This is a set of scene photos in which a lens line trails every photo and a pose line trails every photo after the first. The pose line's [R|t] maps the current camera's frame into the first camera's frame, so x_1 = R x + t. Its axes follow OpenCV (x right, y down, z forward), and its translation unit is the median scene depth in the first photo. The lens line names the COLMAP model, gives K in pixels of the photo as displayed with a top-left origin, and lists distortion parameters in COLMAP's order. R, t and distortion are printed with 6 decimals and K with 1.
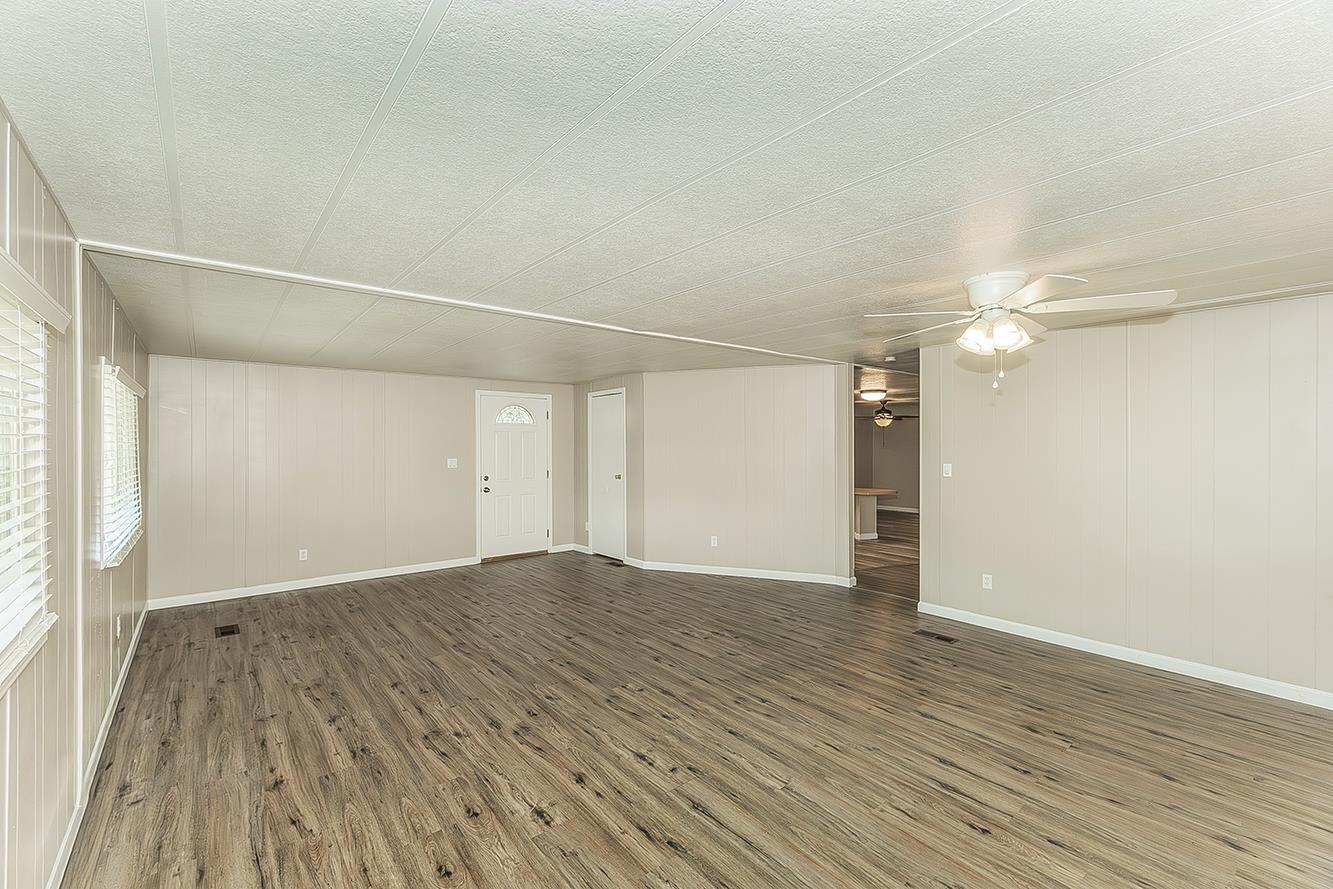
lens RADIAL K [[557.5, 0, 663.9], [0, 557.5, 441.6], [0, 0, 1]] dist [0.009296, -0.000044]
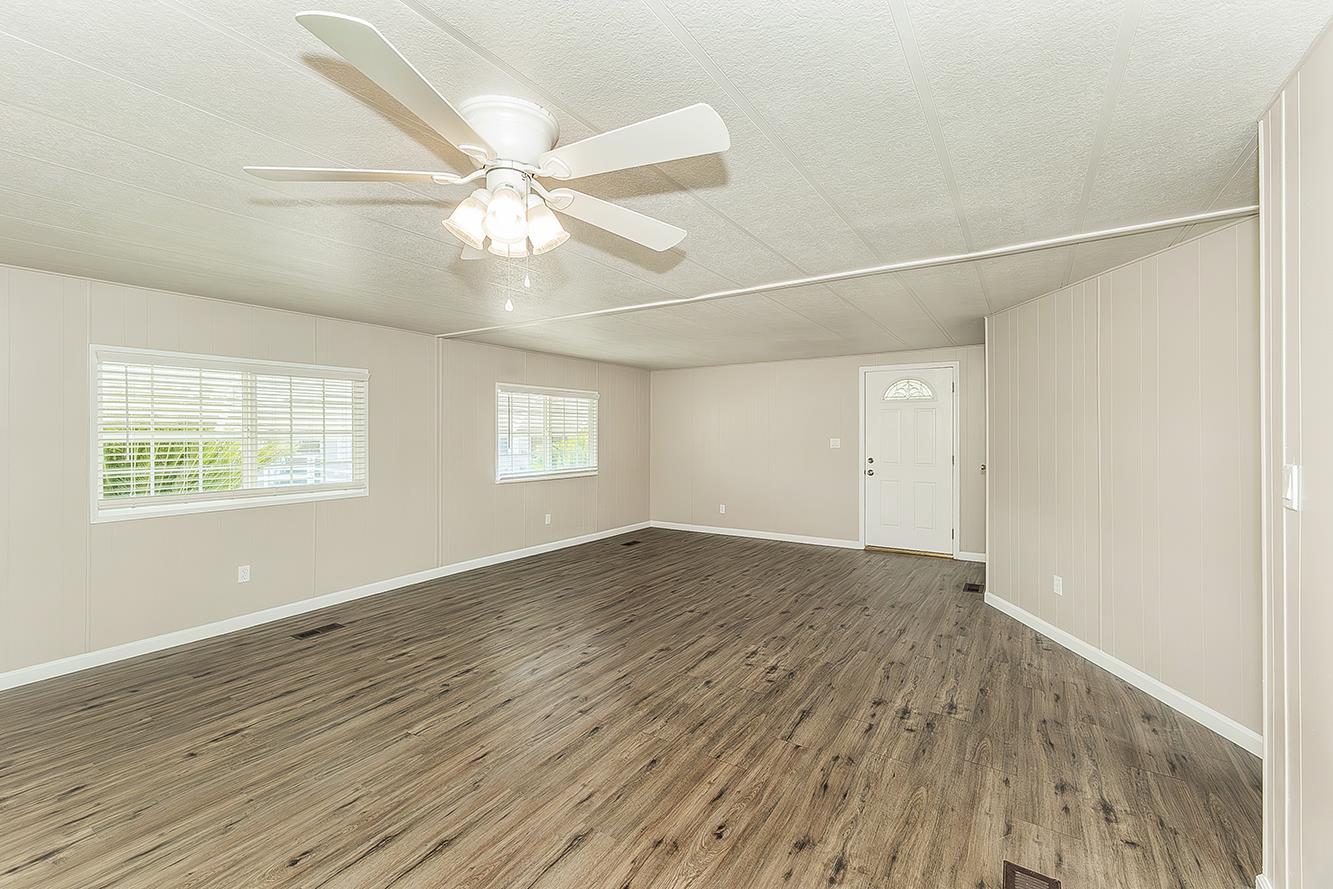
lens RADIAL K [[557.5, 0, 663.9], [0, 557.5, 441.6], [0, 0, 1]] dist [0.009296, -0.000044]
pose [[0.302087, 0.016896, -0.953131, 0.937661], [0.006891, 0.999778, 0.019907, 0.025894], [0.953255, -0.012582, 0.301903, 0.780945]]
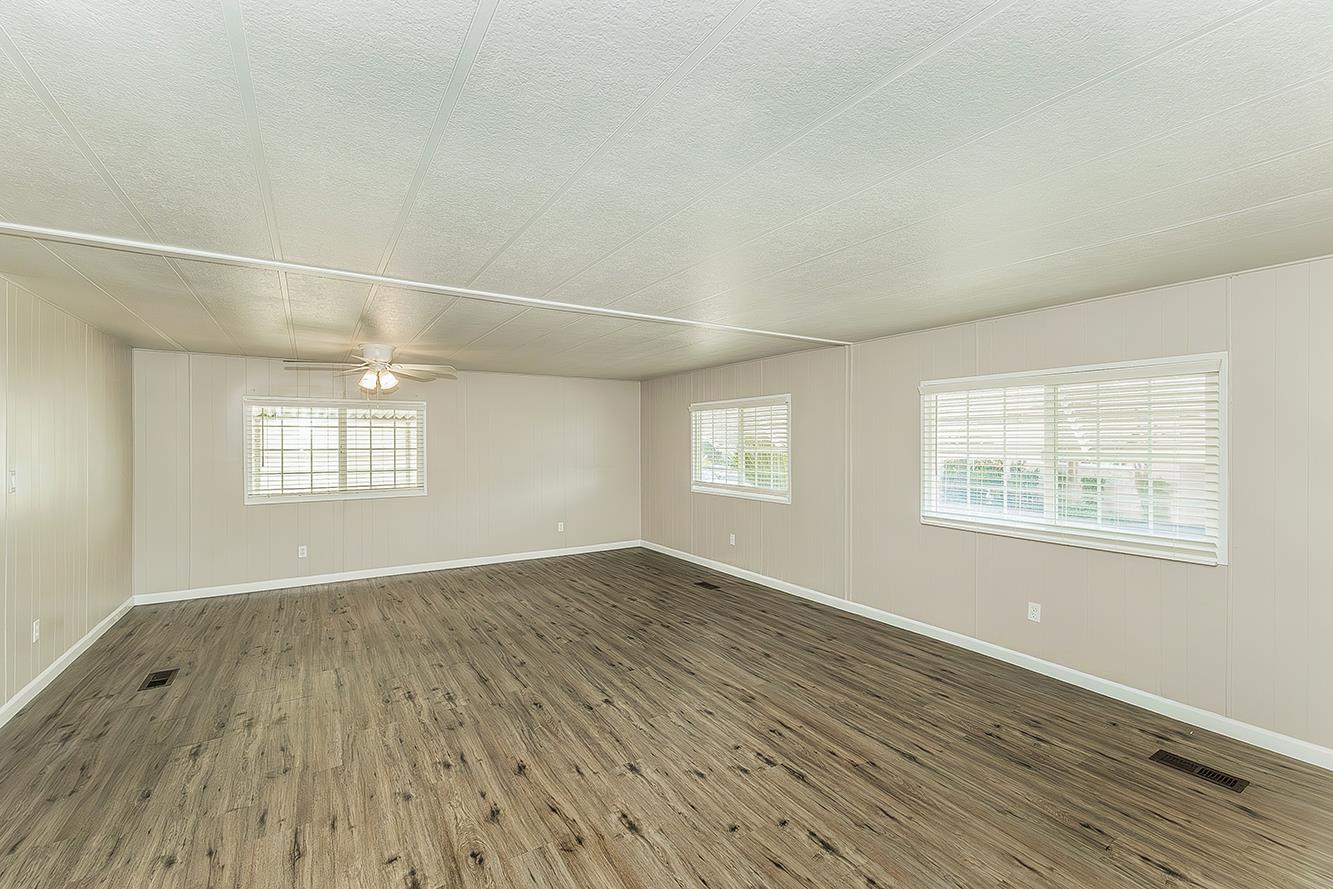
lens RADIAL K [[557.5, 0, 663.9], [0, 557.5, 441.6], [0, 0, 1]] dist [0.009296, -0.000044]
pose [[-0.992048, 0.000091, 0.125860, -0.404592], [-0.000843, 0.999972, -0.007368, 0.015836], [-0.125857, -0.007416, -0.992021, 2.075822]]
